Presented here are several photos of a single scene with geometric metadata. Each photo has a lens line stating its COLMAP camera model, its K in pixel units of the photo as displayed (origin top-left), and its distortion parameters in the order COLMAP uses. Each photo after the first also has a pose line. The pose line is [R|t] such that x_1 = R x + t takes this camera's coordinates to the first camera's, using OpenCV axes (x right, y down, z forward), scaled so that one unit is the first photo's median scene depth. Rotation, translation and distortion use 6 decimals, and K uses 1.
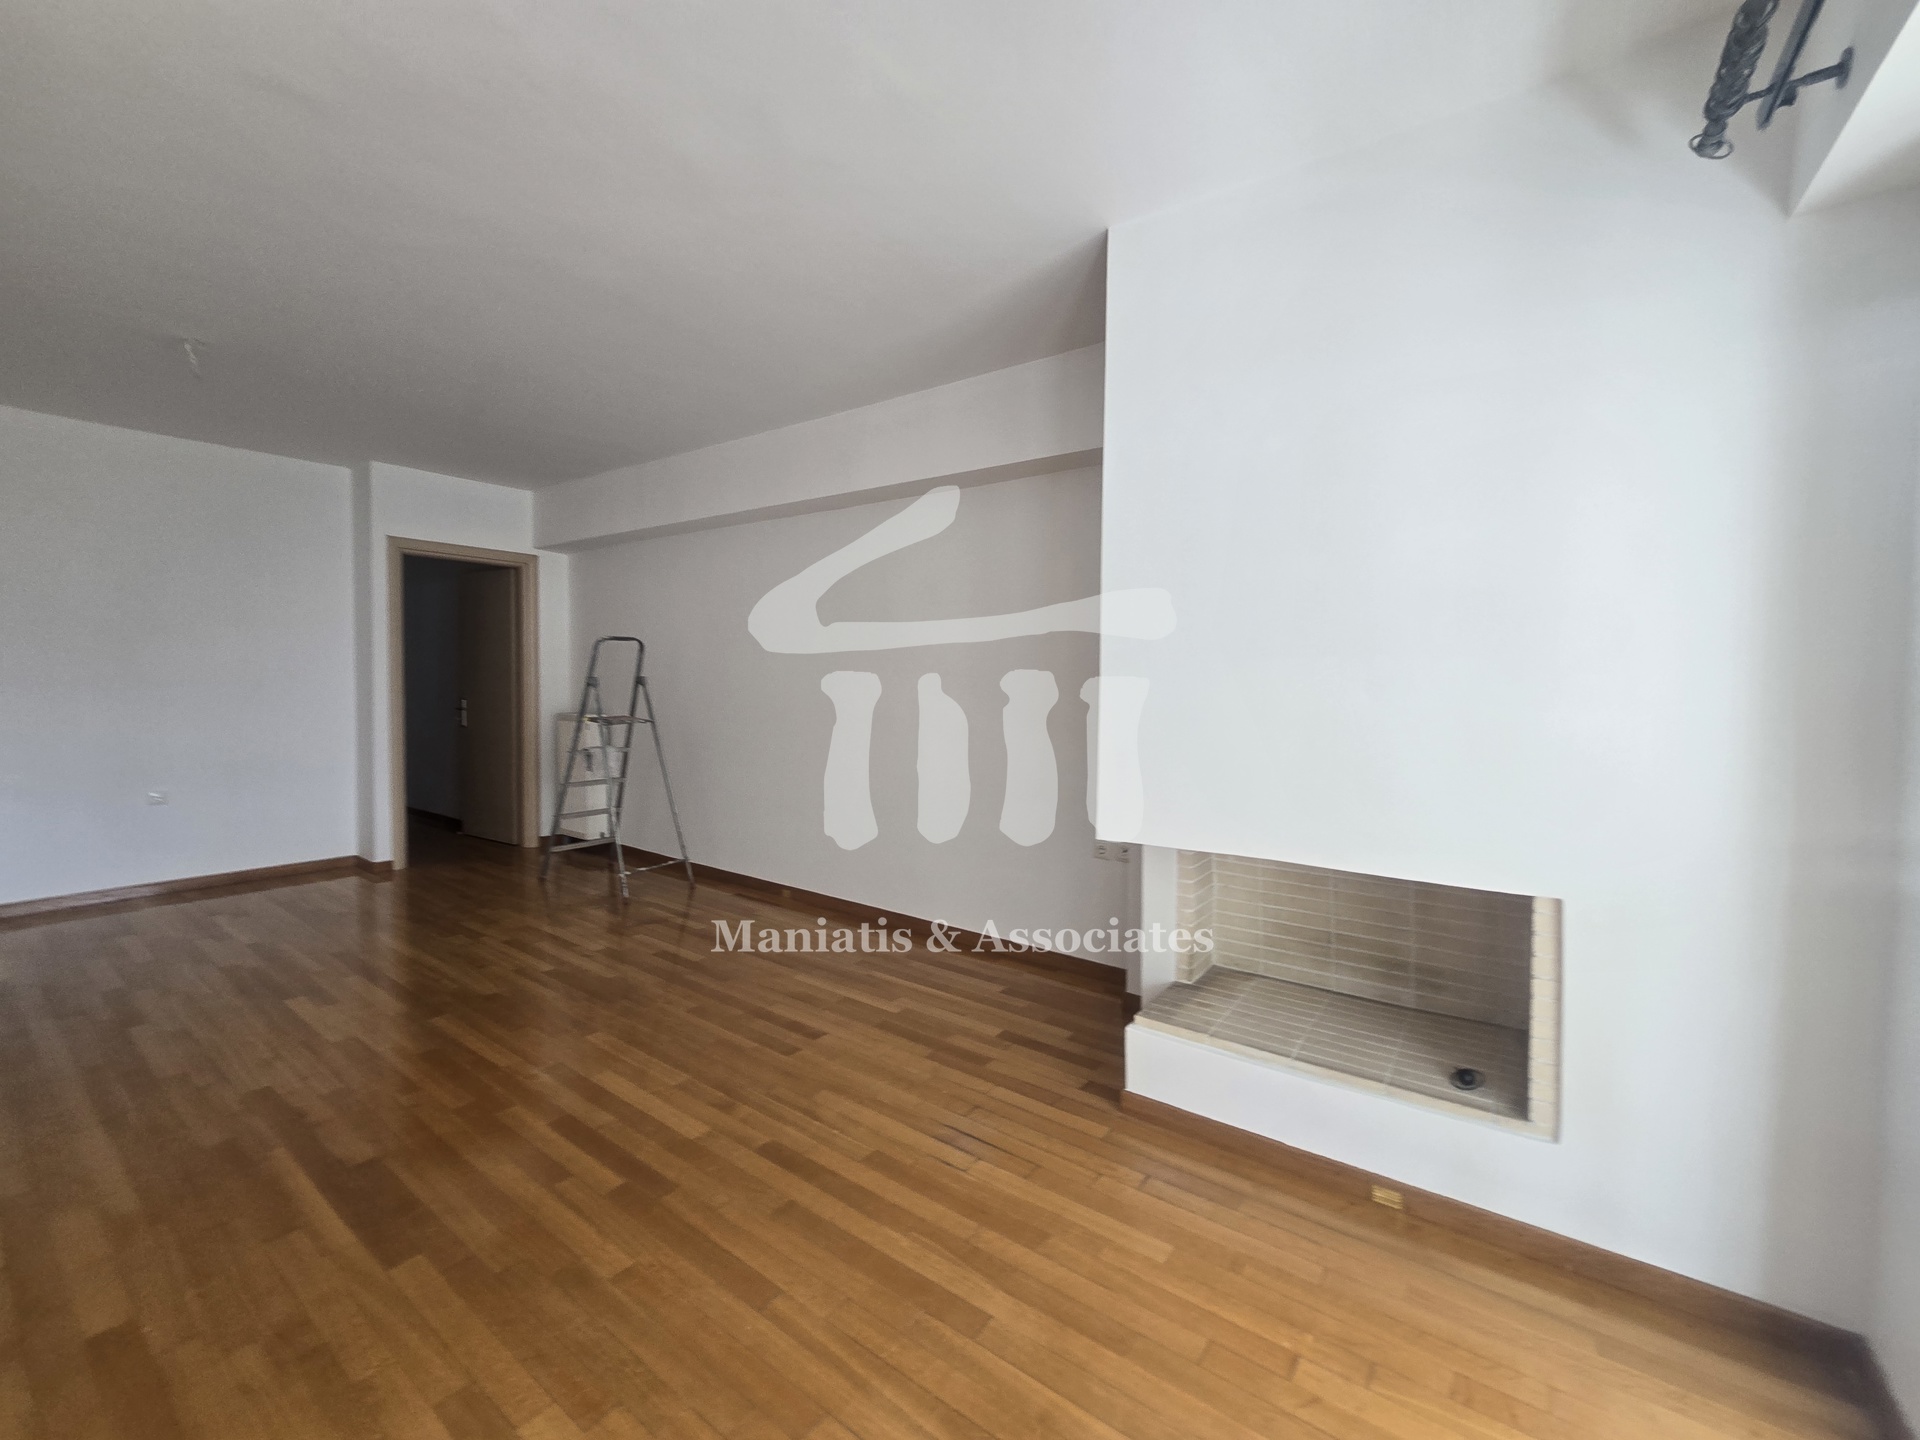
lens RADIAL K [[783.6, 0, 953.5], [0, 783.6, 705.1], [0, 0, 1]] dist [-0.006249, 0.000720]
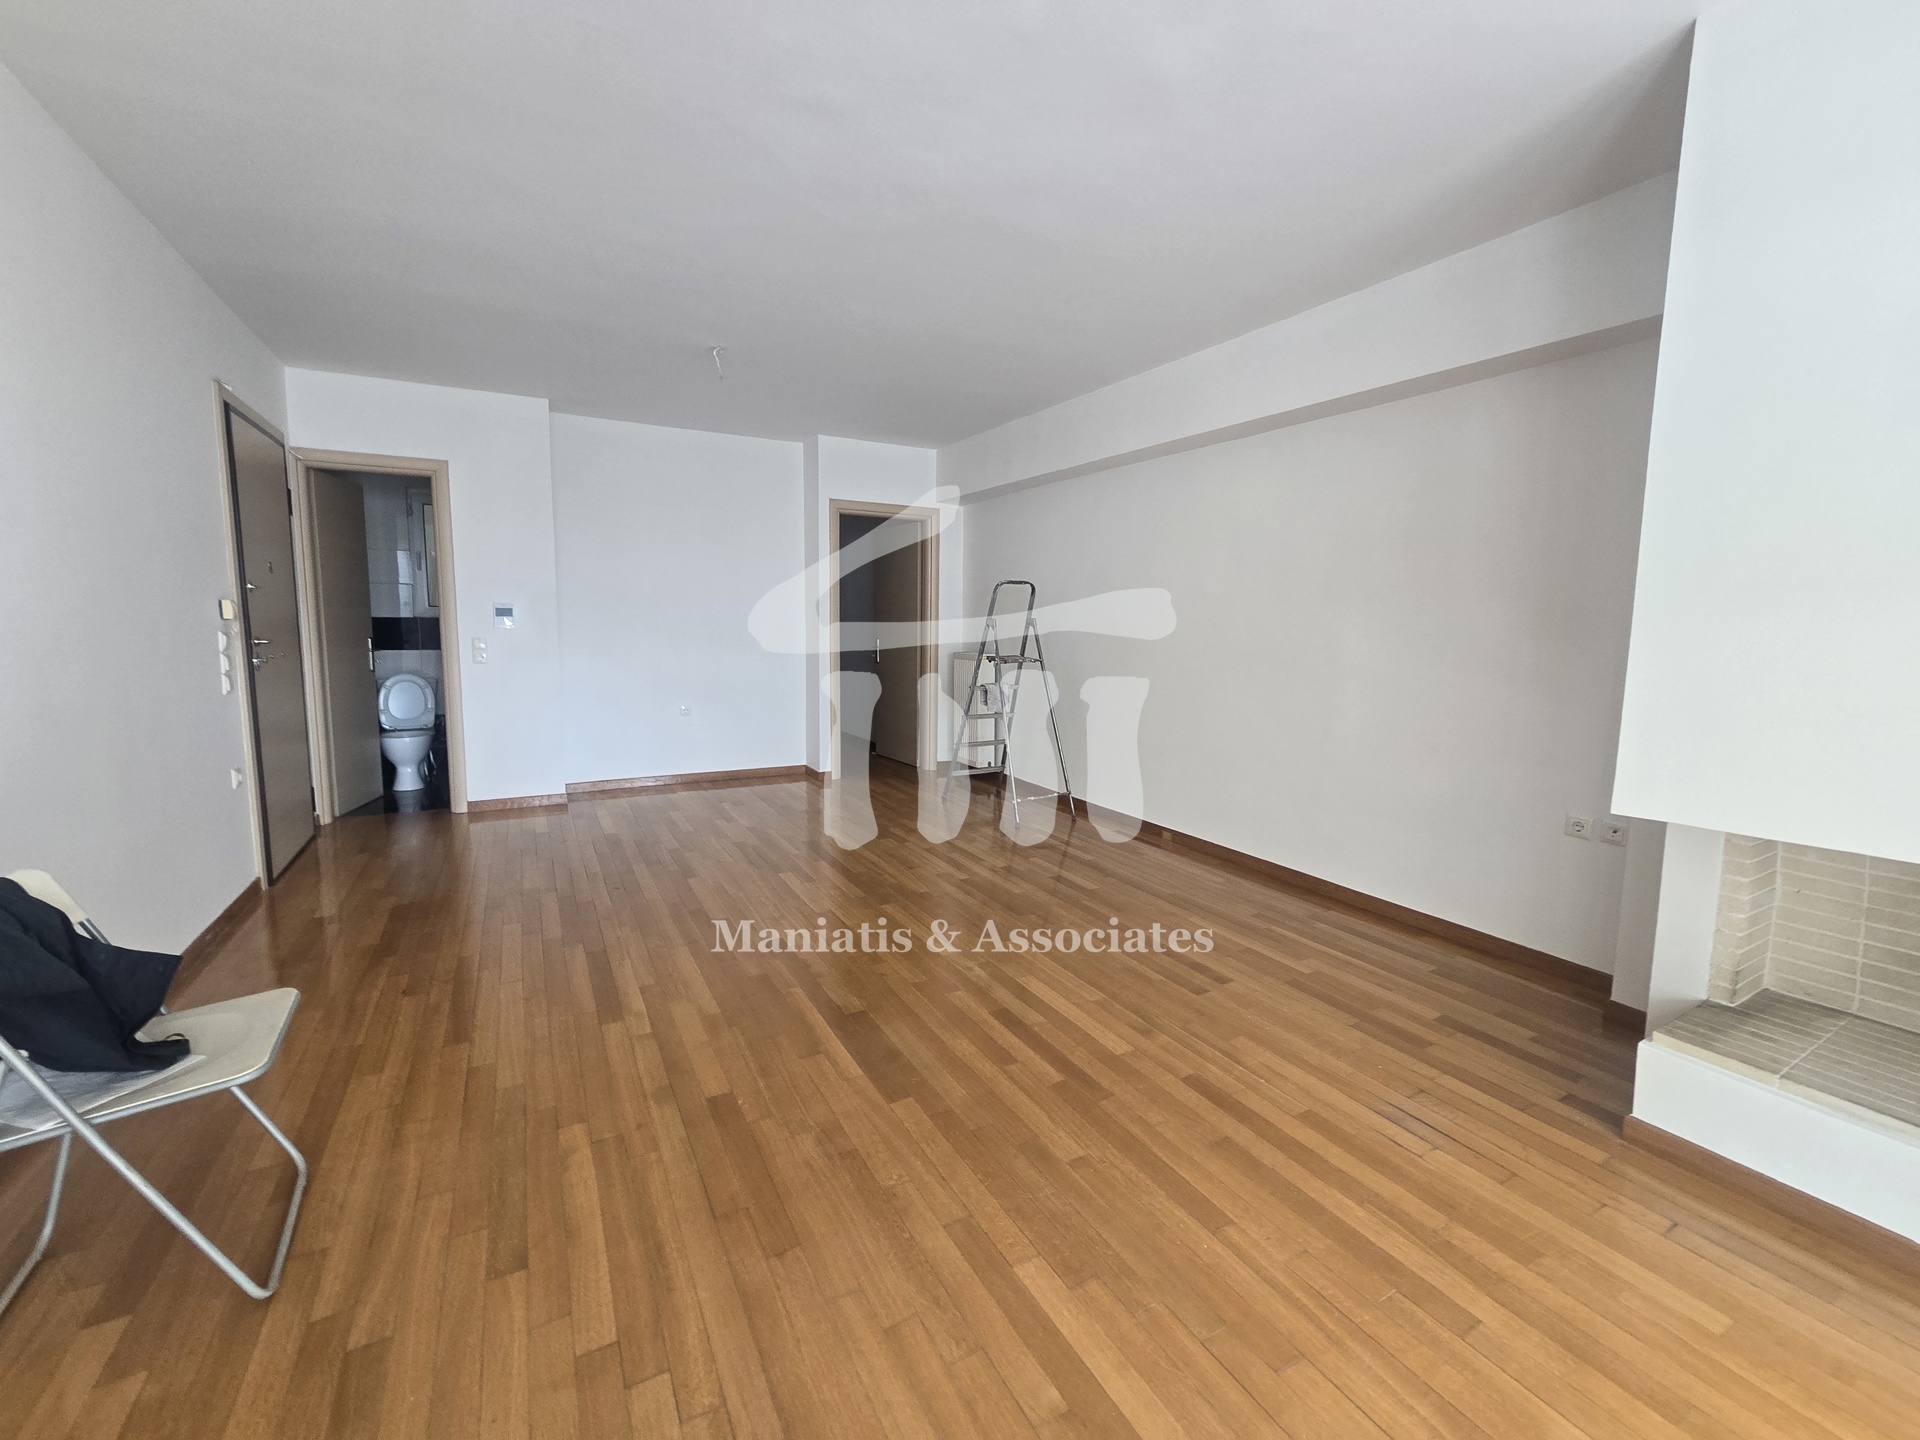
lens RADIAL K [[783.6, 0, 960.8], [0, 783.6, 702.4], [0, 0, 1]] dist [-0.006249, 0.000720]
pose [[0.910439, 0.044739, -0.411216, -0.113606], [-0.017054, 0.997348, 0.070752, 0.009733], [0.413291, -0.057402, 0.908788, -0.019784]]
